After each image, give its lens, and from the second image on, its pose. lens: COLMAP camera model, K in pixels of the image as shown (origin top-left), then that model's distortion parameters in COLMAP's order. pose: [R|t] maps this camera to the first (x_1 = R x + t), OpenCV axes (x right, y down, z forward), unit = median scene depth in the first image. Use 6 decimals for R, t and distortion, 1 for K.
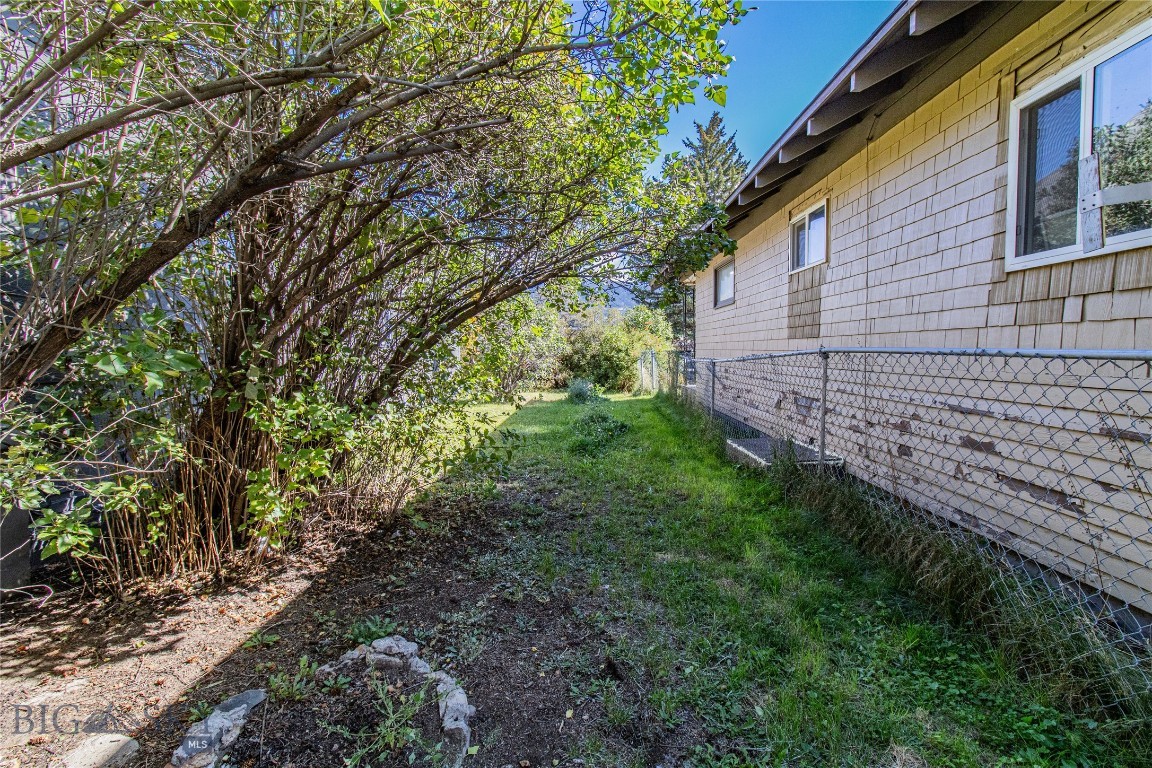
lens RADIAL K [[538.2, 0, 573.5], [0, 538.2, 364.4], [0, 0, 1]] dist [0.001318, 0.000221]
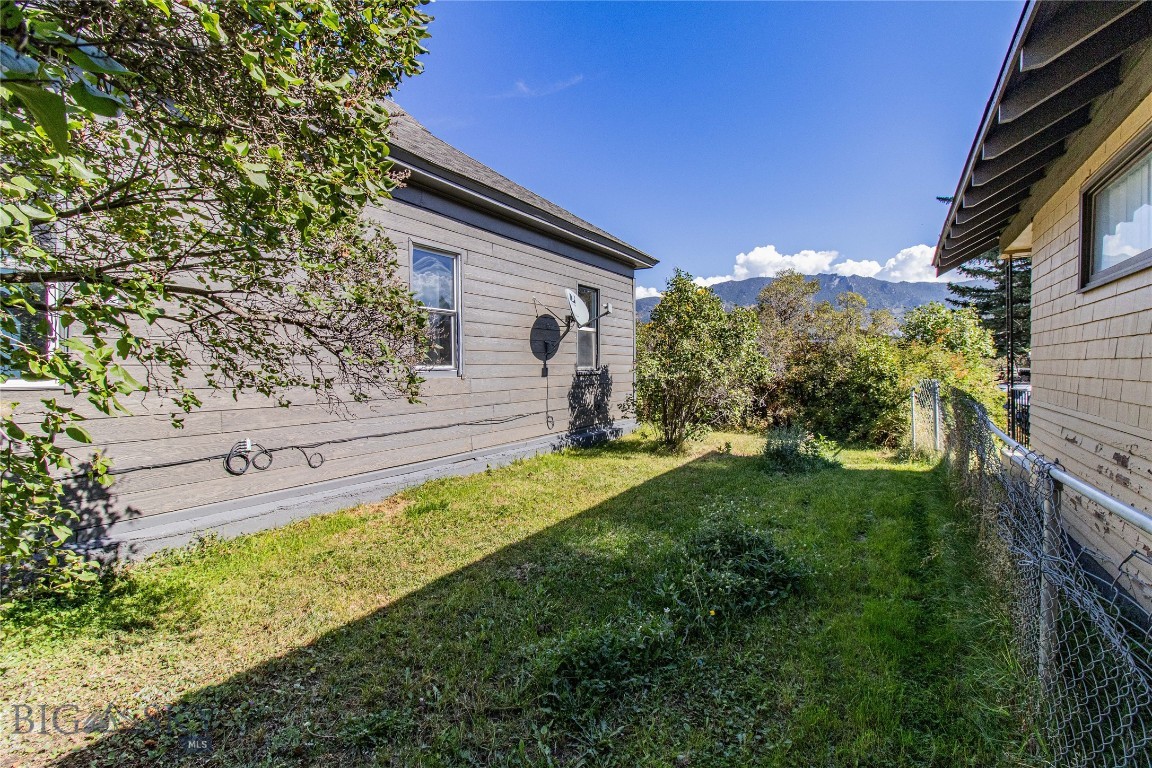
lens RADIAL K [[538.2, 0, 573.5], [0, 538.2, 364.4], [0, 0, 1]] dist [0.001318, 0.000221]
pose [[0.869206, 0.011835, -0.494309, 0.082366], [-0.024451, 0.999519, -0.019065, -0.019481], [0.493845, 0.028658, 0.869077, 0.288916]]
